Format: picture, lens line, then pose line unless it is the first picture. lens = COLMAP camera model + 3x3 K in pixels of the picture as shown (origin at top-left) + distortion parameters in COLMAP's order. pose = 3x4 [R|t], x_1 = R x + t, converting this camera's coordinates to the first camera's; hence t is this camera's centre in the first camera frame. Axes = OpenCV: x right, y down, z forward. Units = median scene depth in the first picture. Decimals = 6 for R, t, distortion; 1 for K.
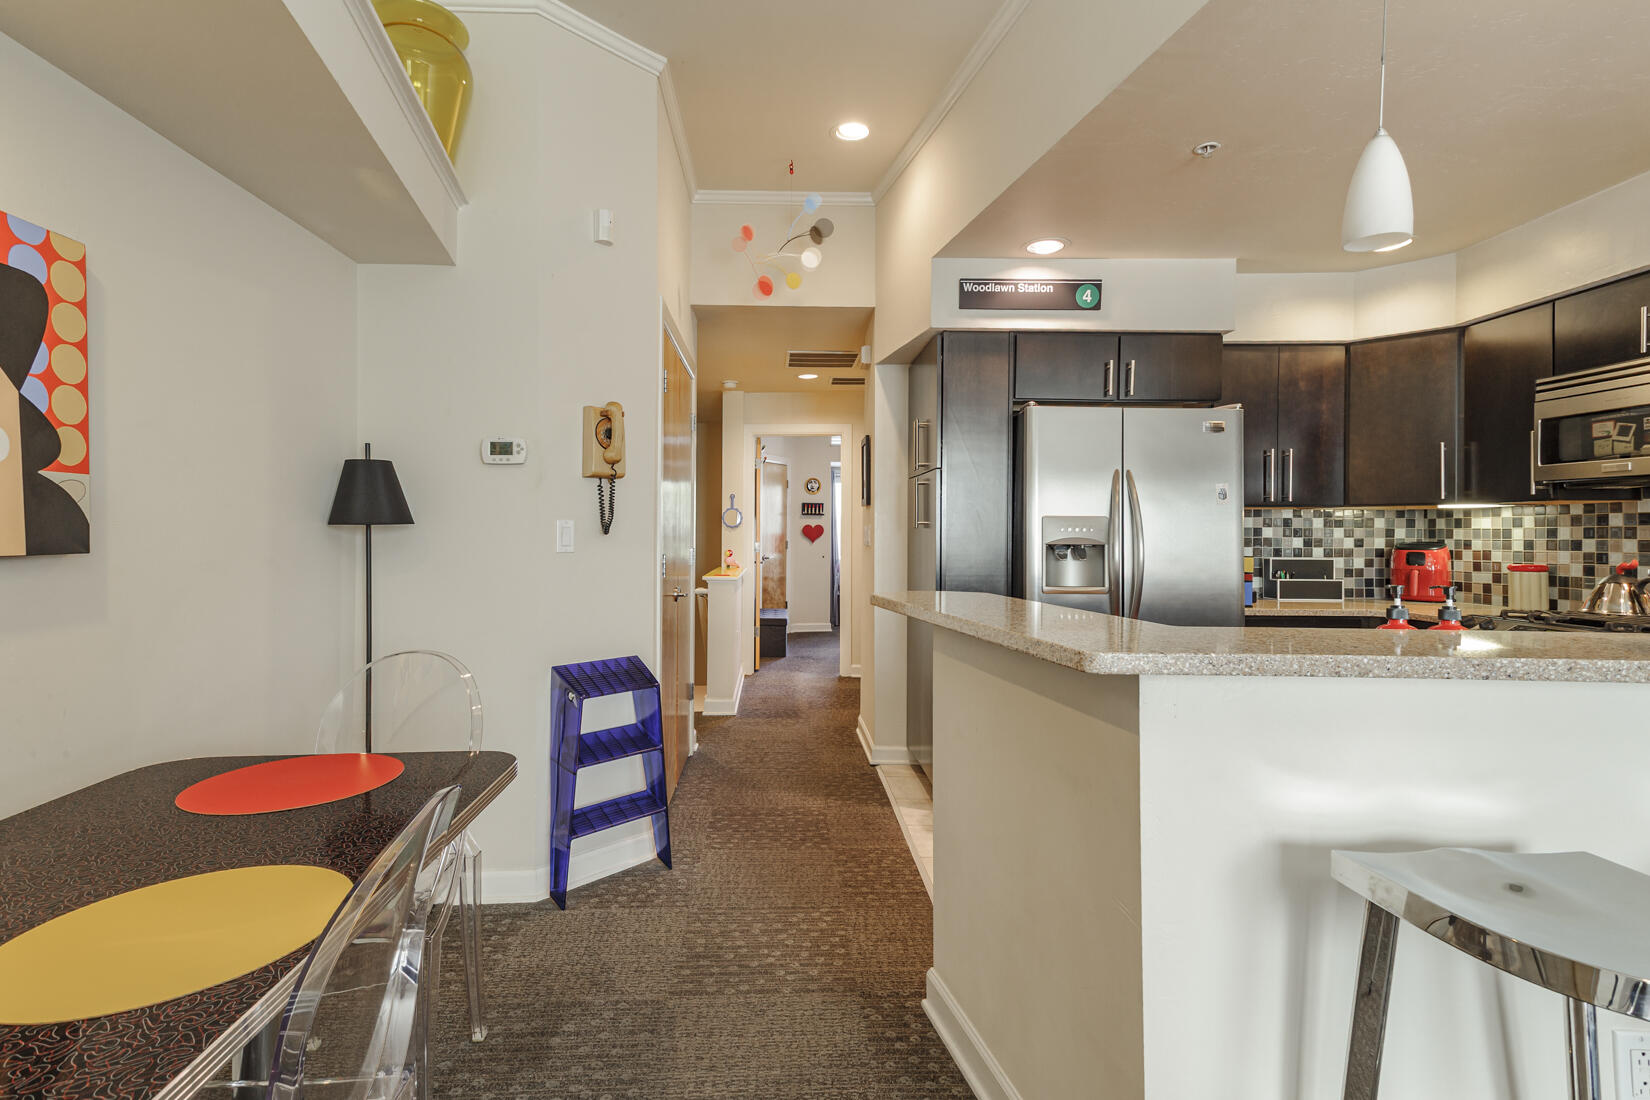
lens RADIAL K [[767.1, 0, 826.0], [0, 767.1, 548.6], [0, 0, 1]] dist [0.000999, 0.000080]
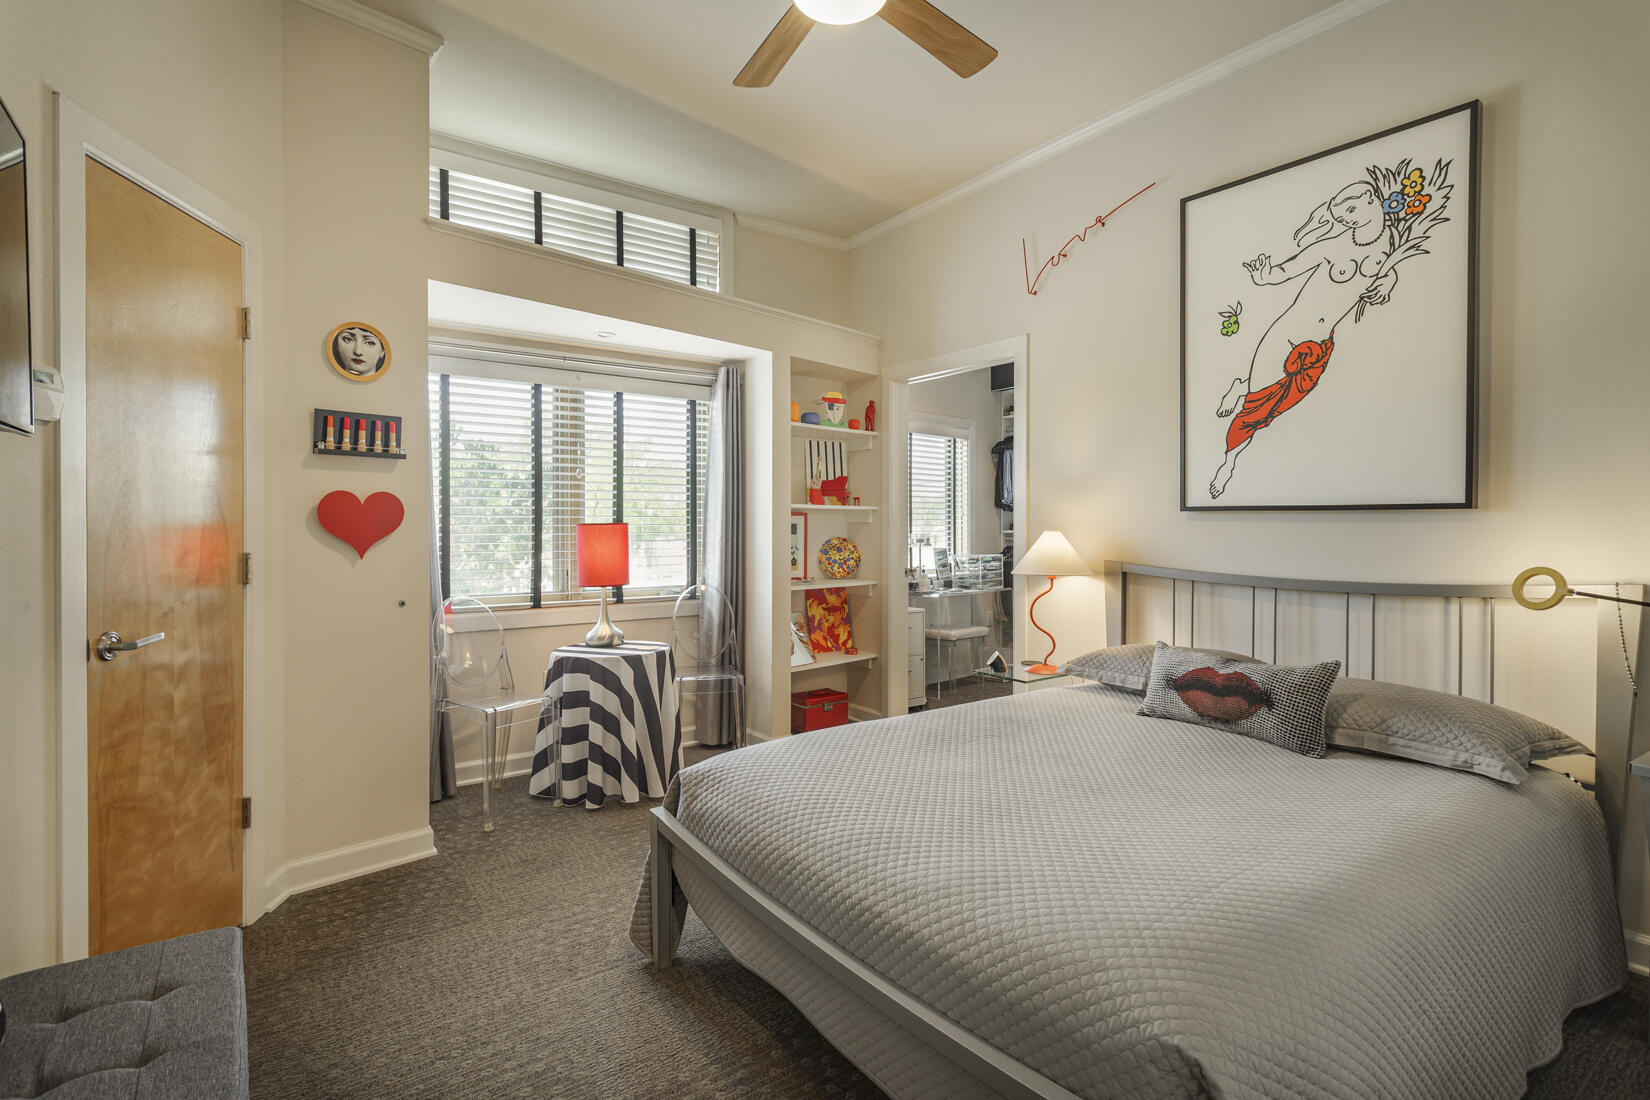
lens RADIAL K [[767.1, 0, 825.0], [0, 767.1, 543.1], [0, 0, 1]] dist [0.000999, 0.000080]
pose [[0.824900, -0.006210, 0.565245, -0.035745], [-0.001933, 0.999903, 0.013807, -0.016278], [-0.565275, -0.012483, 0.824808, 0.671233]]
